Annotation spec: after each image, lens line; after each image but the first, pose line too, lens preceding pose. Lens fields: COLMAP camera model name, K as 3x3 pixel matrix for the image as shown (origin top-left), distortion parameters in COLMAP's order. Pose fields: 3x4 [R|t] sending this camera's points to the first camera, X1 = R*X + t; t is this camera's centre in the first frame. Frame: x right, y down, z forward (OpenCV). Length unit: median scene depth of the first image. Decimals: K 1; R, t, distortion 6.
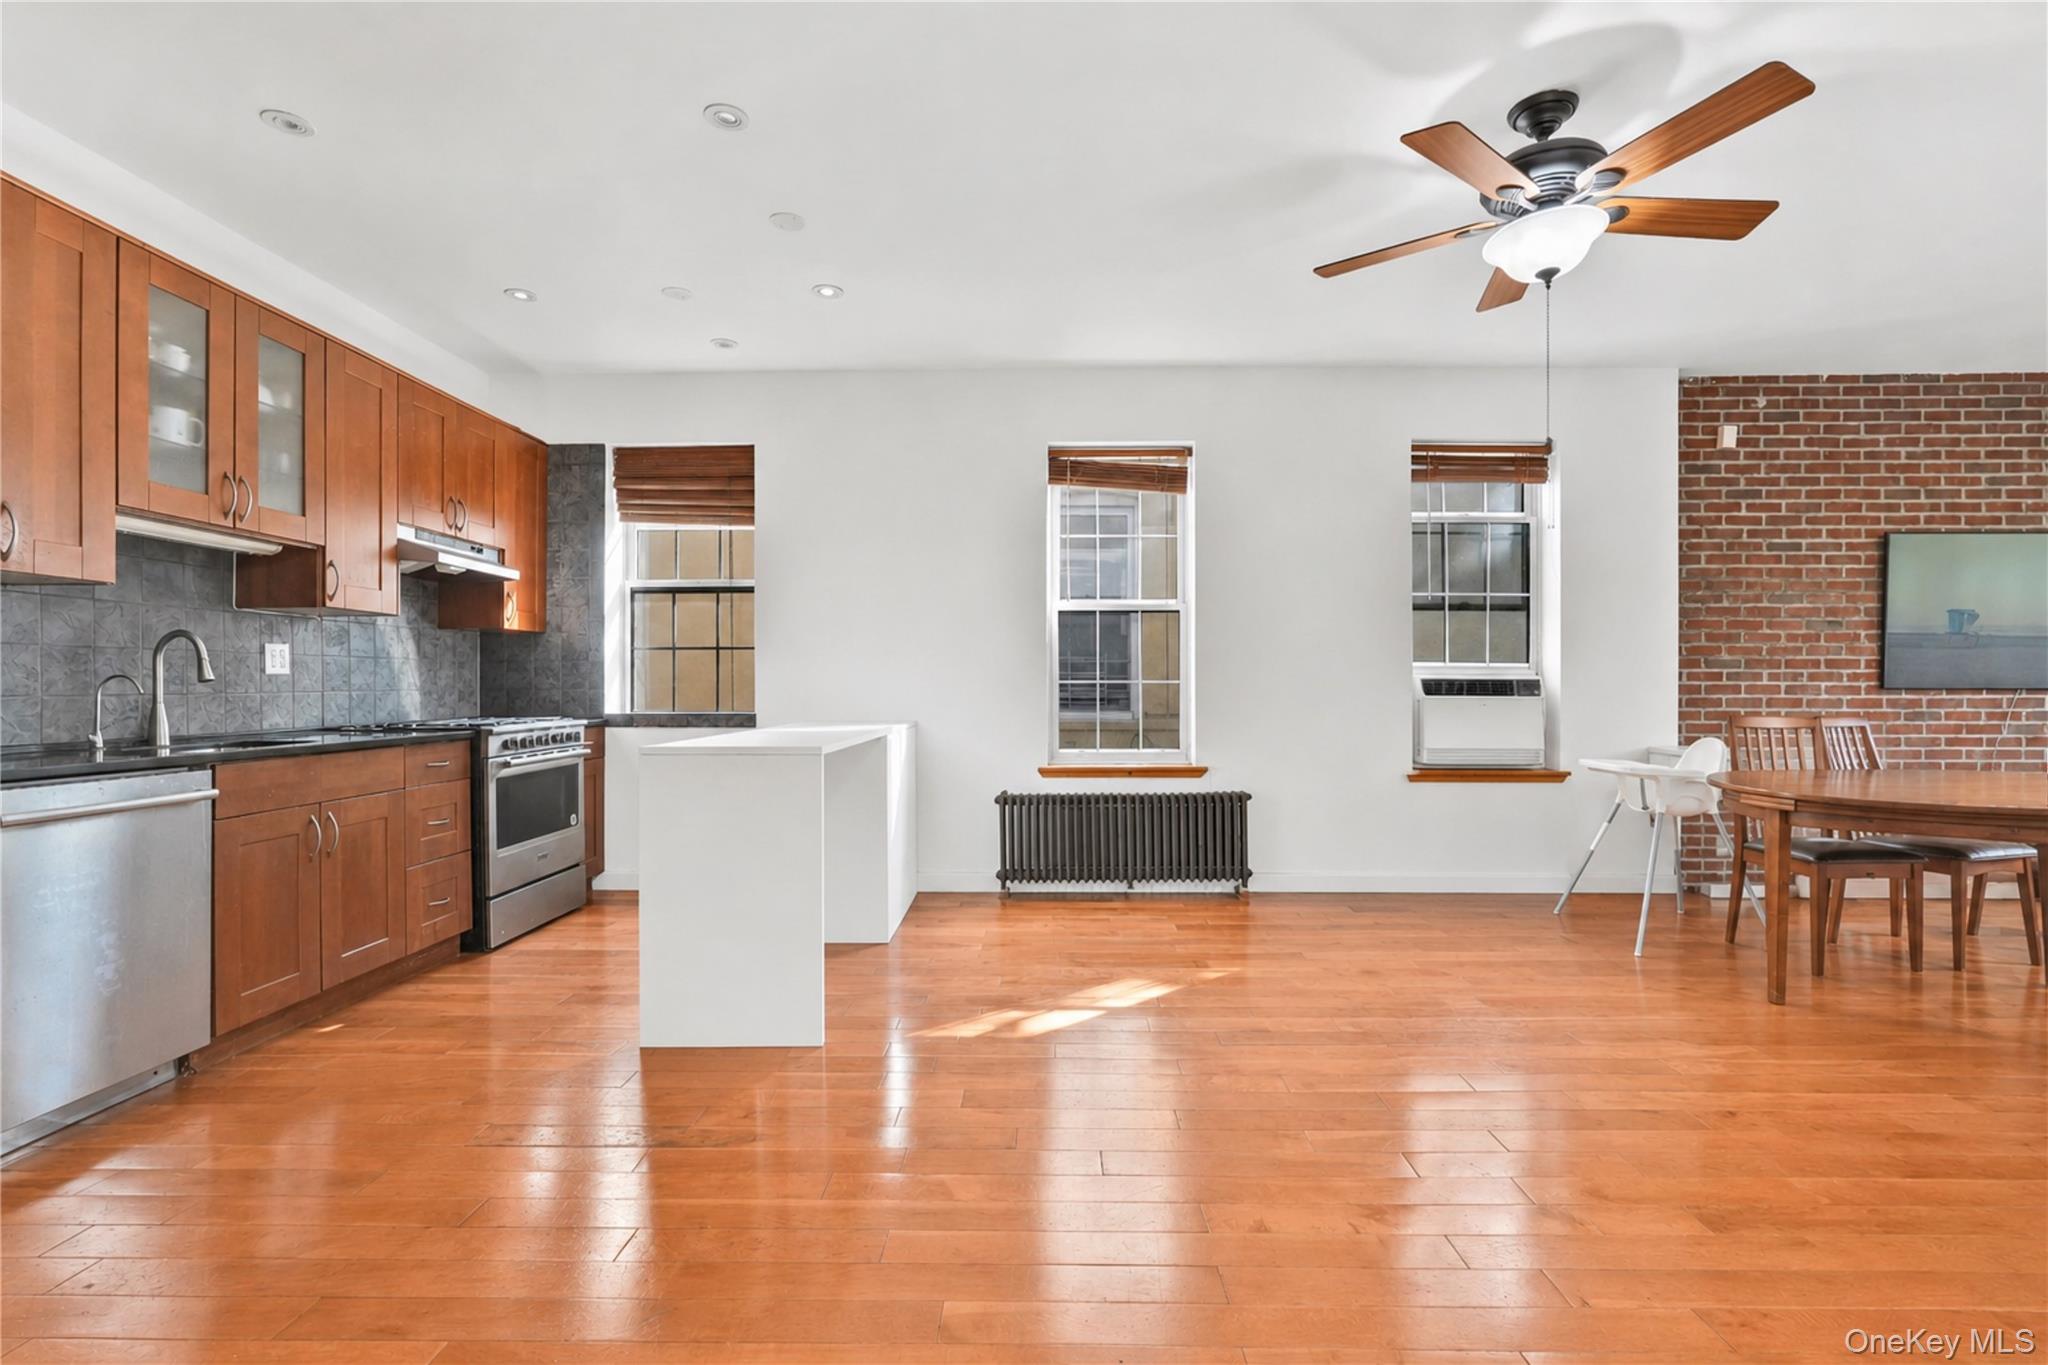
lens RADIAL K [[909.4, 0, 1016.1], [0, 909.4, 692.4], [0, 0, 1]] dist [-0.013005, 0.000678]
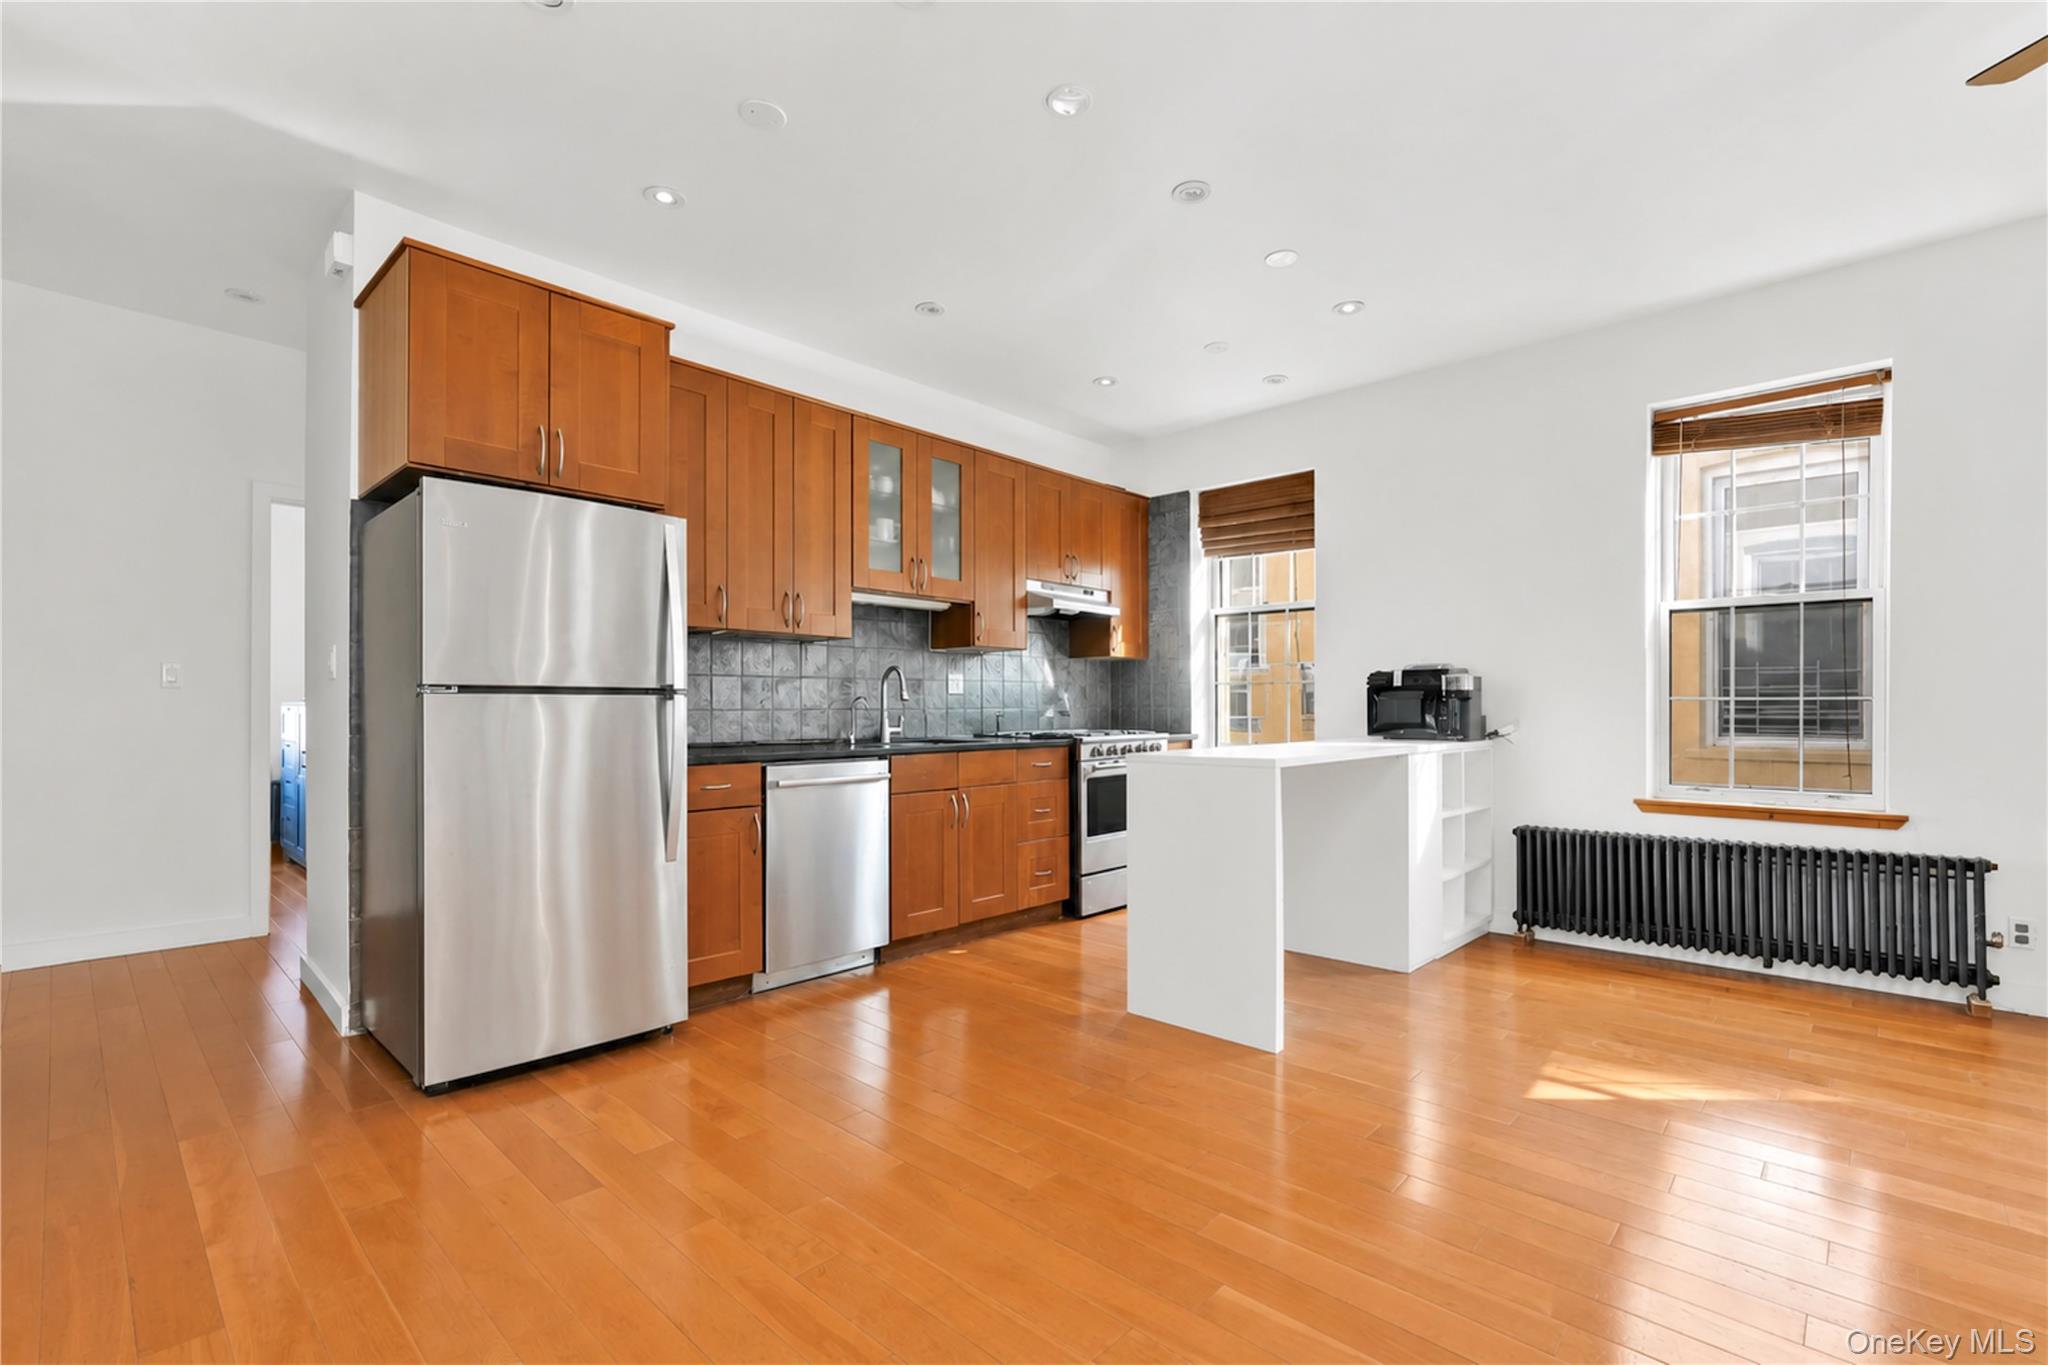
lens RADIAL K [[906.4, 0, 1024.0], [0, 906.4, 702.0], [0, 0, 1]] dist [-0.002419, 0.000220]
pose [[0.746695, -0.002565, -0.665162, 0.183311], [-0.004852, 0.999945, -0.009302, 0.002732], [0.665149, 0.010173, 0.746641, 0.021470]]
